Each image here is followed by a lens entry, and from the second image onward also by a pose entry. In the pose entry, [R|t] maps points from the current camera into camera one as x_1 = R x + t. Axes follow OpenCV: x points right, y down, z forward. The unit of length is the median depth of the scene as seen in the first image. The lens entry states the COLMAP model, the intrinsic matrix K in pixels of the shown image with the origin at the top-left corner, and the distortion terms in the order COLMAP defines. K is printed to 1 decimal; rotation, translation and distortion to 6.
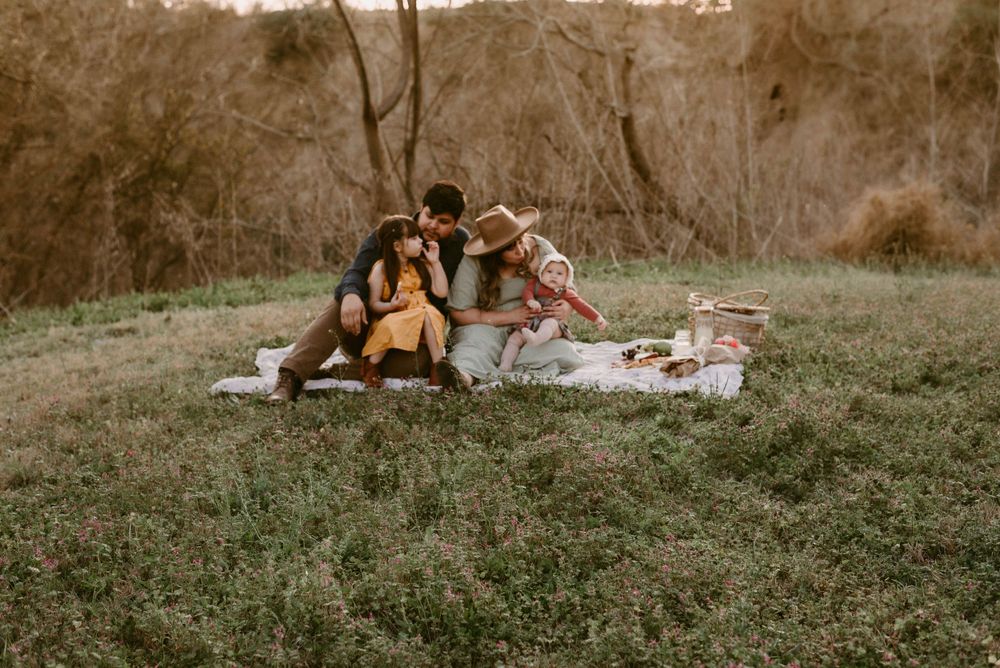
lens RADIAL K [[1422.5, 0, 500.0], [0, 1422.5, 334.0], [0, 0, 1]] dist [-0.000920, 0.017715]
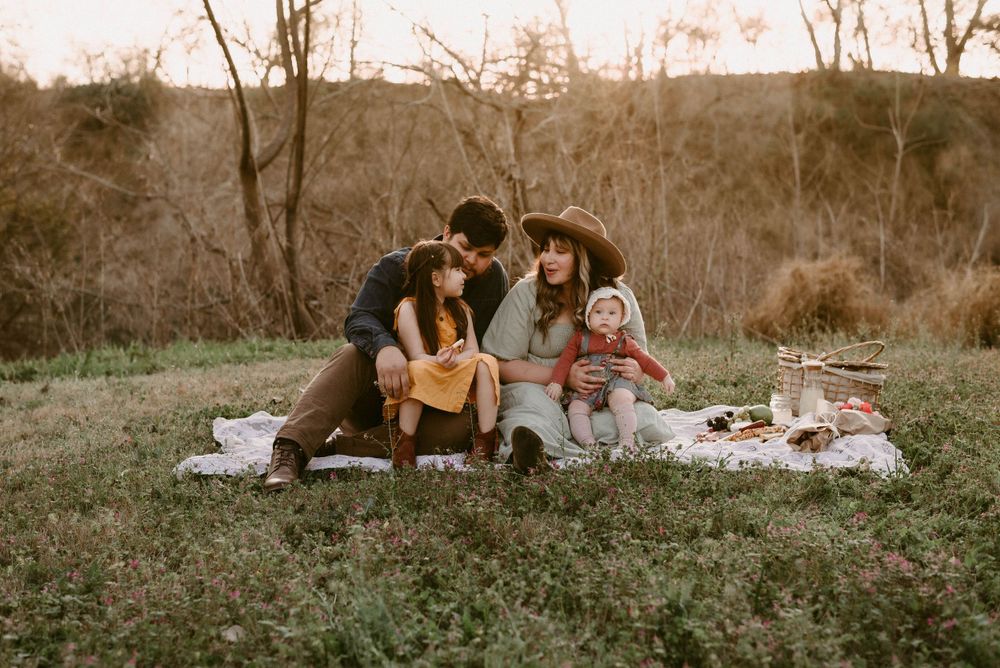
lens RADIAL K [[1485.6, 0, 500.0], [0, 1485.6, 334.0], [0, 0, 1]] dist [0.005874, 0.038052]
pose [[0.992522, 0.006981, 0.121868, -0.125686], [0.000785, 0.997978, -0.063561, 0.017286], [-0.122065, 0.063182, 0.990509, 0.227176]]
